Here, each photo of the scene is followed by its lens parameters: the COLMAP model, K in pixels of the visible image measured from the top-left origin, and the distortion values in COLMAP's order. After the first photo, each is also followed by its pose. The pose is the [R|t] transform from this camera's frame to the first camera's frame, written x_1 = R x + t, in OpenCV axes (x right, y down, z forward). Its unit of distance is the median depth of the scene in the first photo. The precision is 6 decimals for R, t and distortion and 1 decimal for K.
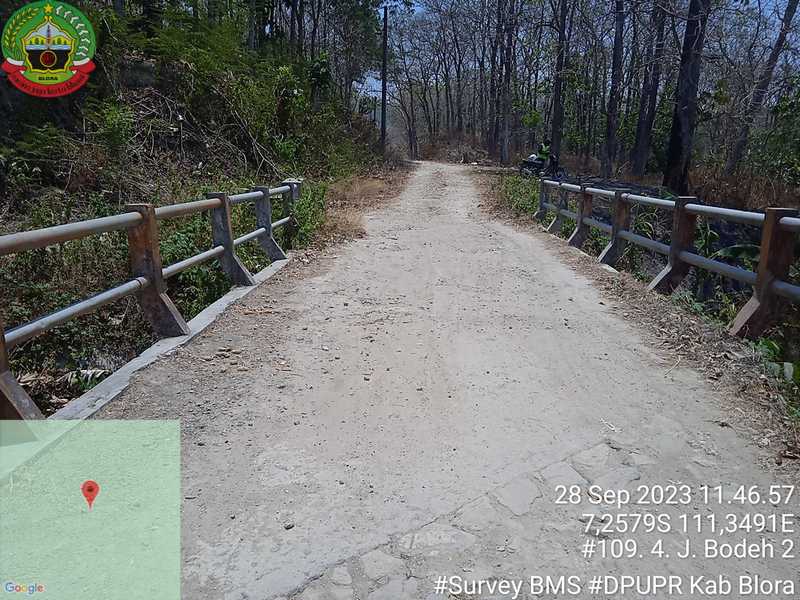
lens RADIAL K [[662.4, 0, 398.7], [0, 662.4, 302.8], [0, 0, 1]] dist [0.050492, -0.055572]
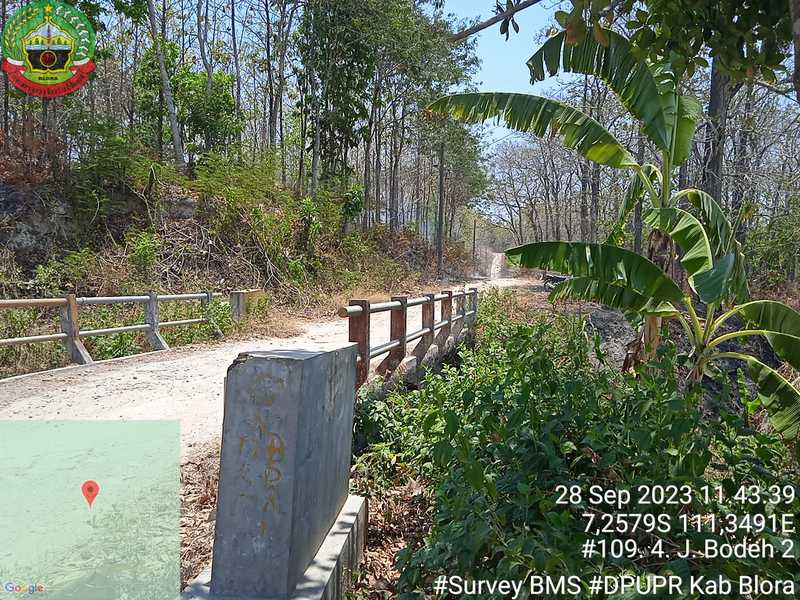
lens RADIAL K [[657.5, 0, 400.5], [0, 657.5, 306.0], [0, 0, 1]] dist [0.043840, -0.058069]
pose [[0.982371, -0.001238, -0.186940, 0.291879], [-0.030651, 0.985379, -0.167595, 0.028076], [0.184414, 0.170370, 0.967970, -0.077251]]
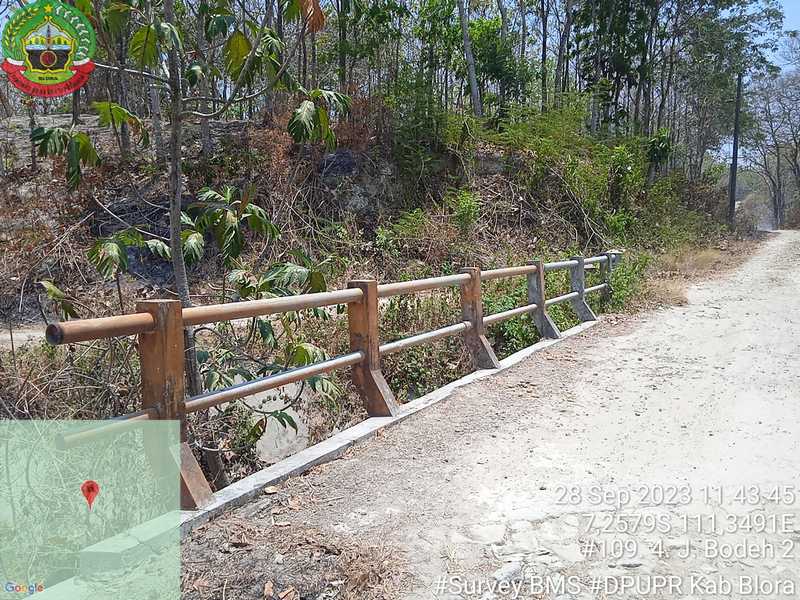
lens RADIAL K [[656.1, 0, 399.4], [0, 656.1, 308.9], [0, 0, 1]] dist [0.051312, -0.055480]
pose [[0.878295, 0.032479, -0.477015, 0.039259], [-0.079538, 0.993713, -0.078786, 0.016350], [0.471457, 0.107138, 0.875357, -0.071160]]
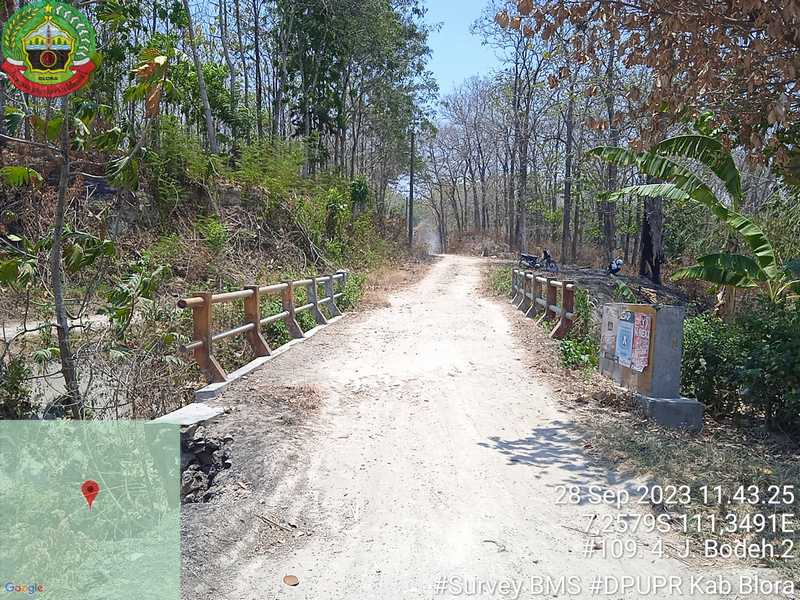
lens RADIAL K [[657.5, 0, 400.5], [0, 657.5, 306.0], [0, 0, 1]] dist [0.043840, -0.058069]
pose [[0.998867, -0.003606, -0.047448, 0.037009], [-0.002626, 0.991429, -0.130621, 0.077586], [0.047512, 0.130597, 0.990296, -0.400213]]
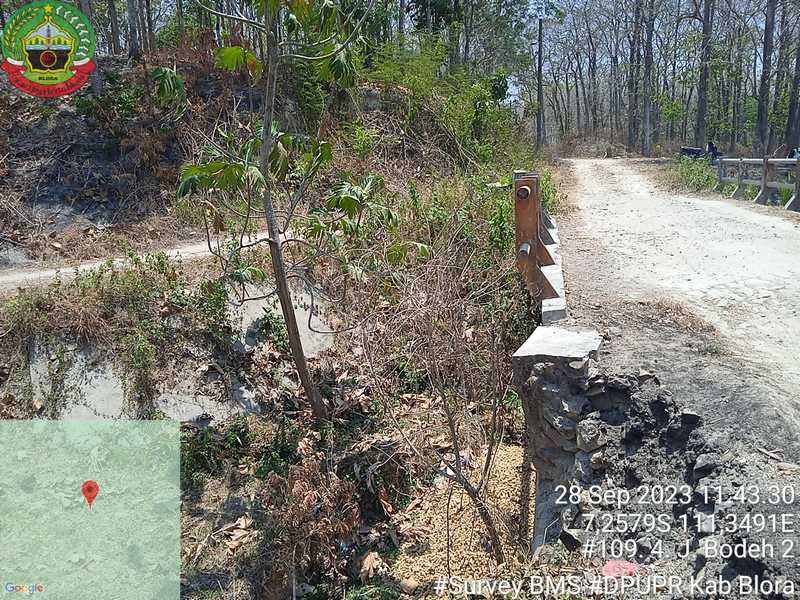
lens RADIAL K [[657.5, 0, 400.5], [0, 657.5, 306.0], [0, 0, 1]] dist [0.043840, -0.058069]
pose [[0.982369, -0.023986, -0.185405, -0.137363], [0.023532, 0.999712, -0.004648, 0.074120], [0.185463, 0.000203, 0.982651, -0.294542]]
